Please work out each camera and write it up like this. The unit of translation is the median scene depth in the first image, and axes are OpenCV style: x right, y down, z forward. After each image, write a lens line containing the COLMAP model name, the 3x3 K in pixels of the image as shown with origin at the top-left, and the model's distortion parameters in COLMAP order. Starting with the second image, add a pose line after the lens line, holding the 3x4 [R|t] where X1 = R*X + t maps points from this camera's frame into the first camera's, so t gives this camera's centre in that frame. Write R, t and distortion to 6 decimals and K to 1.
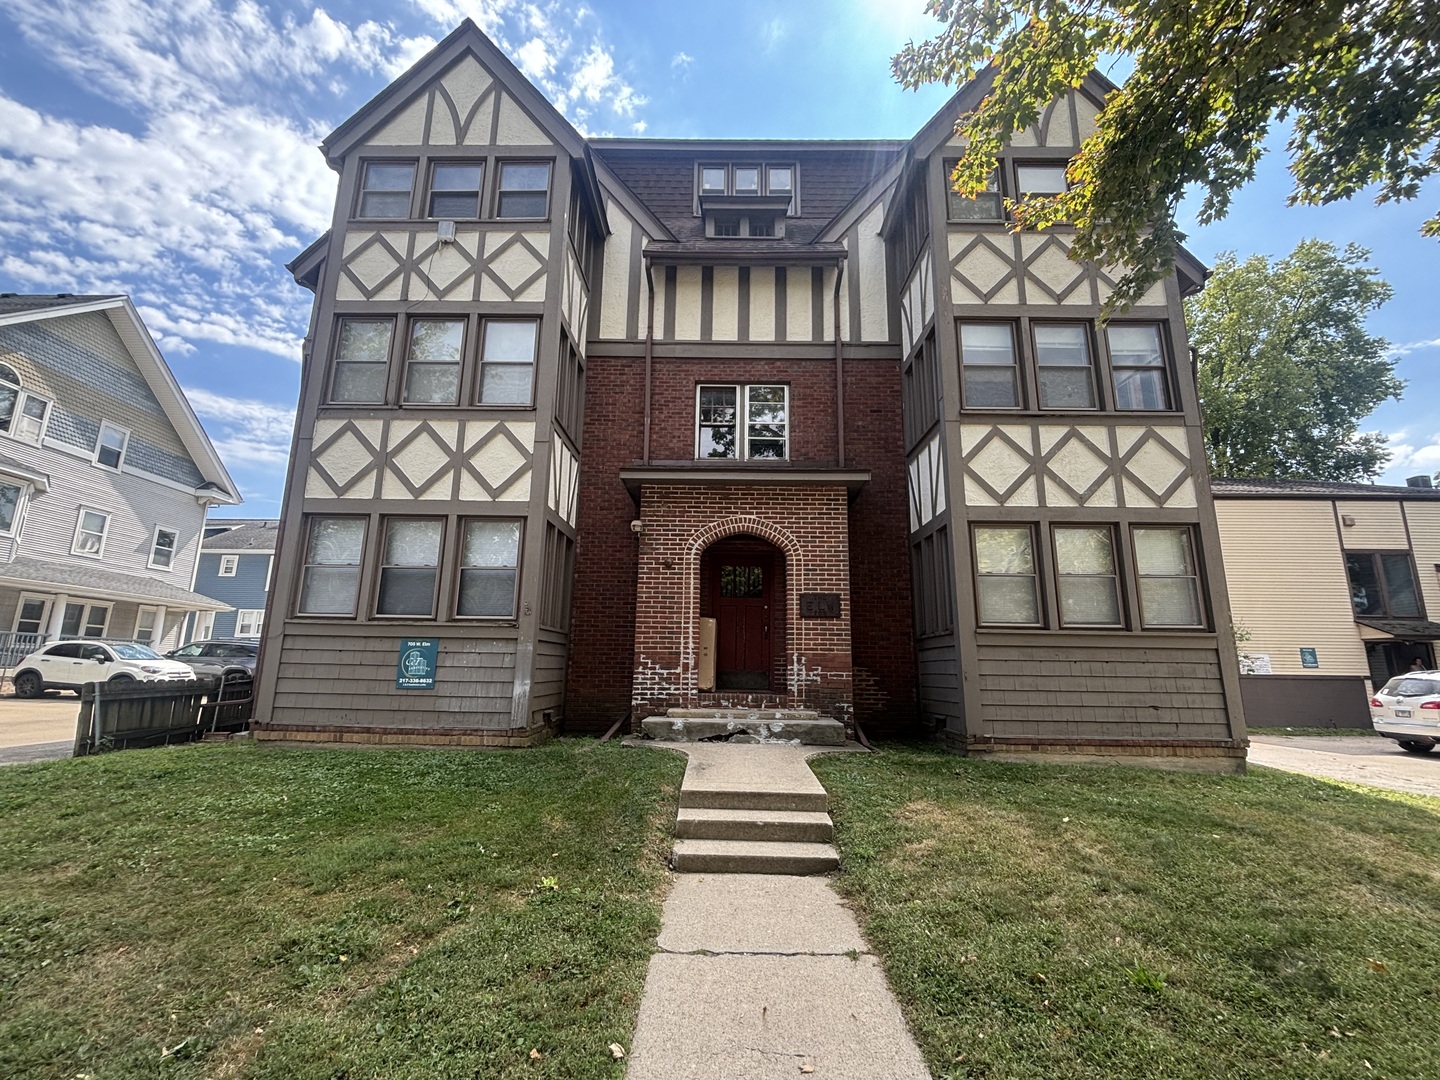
lens RADIAL K [[621.8, 0, 714.6], [0, 621.8, 537.7], [0, 0, 1]] dist [-0.000235, 0.000754]
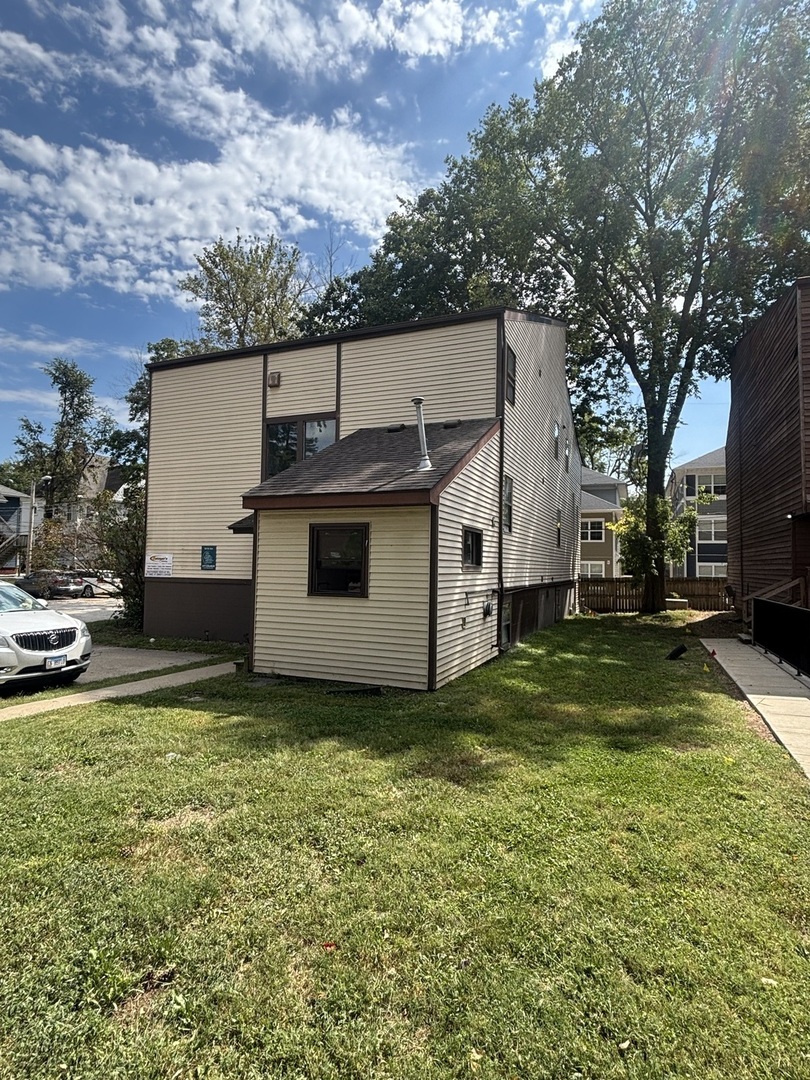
lens RADIAL K [[567.6, 0, 402.7], [0, 567.6, 540.5], [0, 0, 1]] dist [0.040766, -0.006081]
pose [[0.931884, -0.015506, -0.362424, 0.695876], [0.072376, 0.986946, 0.143870, 0.038069], [0.355463, -0.160301, 0.920842, 0.189311]]
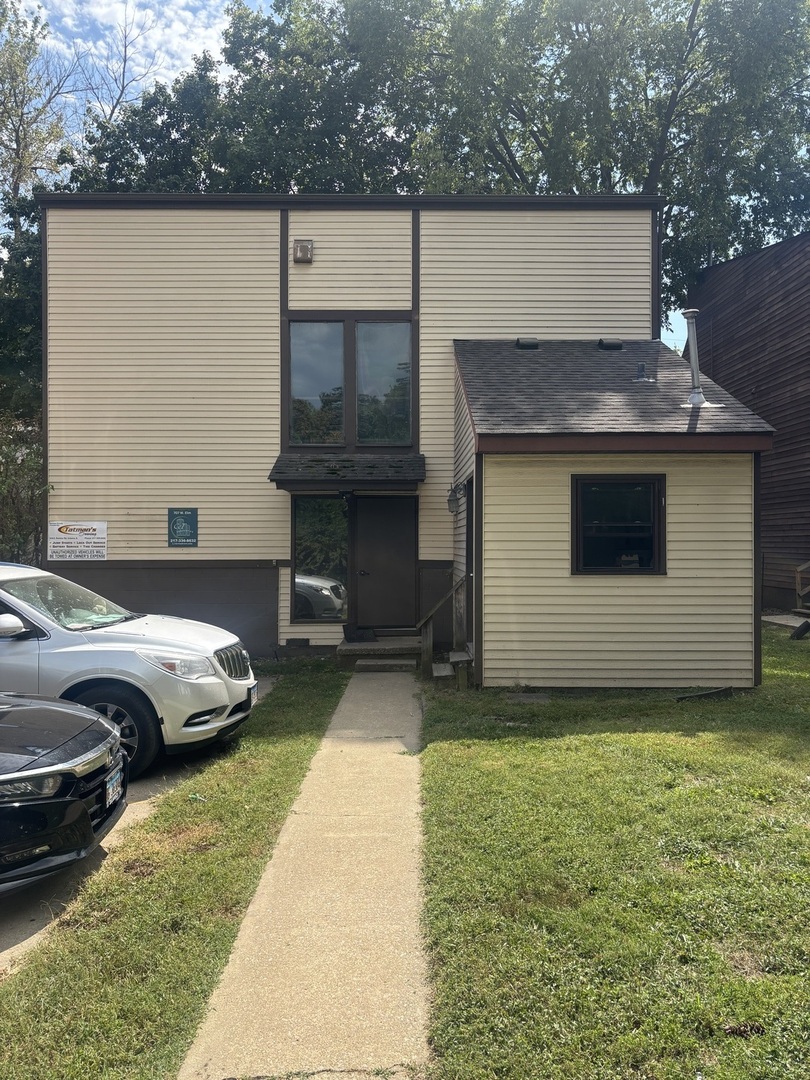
lens RADIAL K [[815.0, 0, 401.6], [0, 815.0, 535.4], [0, 0, 1]] dist [0.029889, -0.007547]
pose [[0.999302, -0.016514, 0.033511, 0.527343], [0.009534, 0.980025, 0.198645, 0.031871], [-0.036122, -0.198187, 0.979499, 0.157294]]
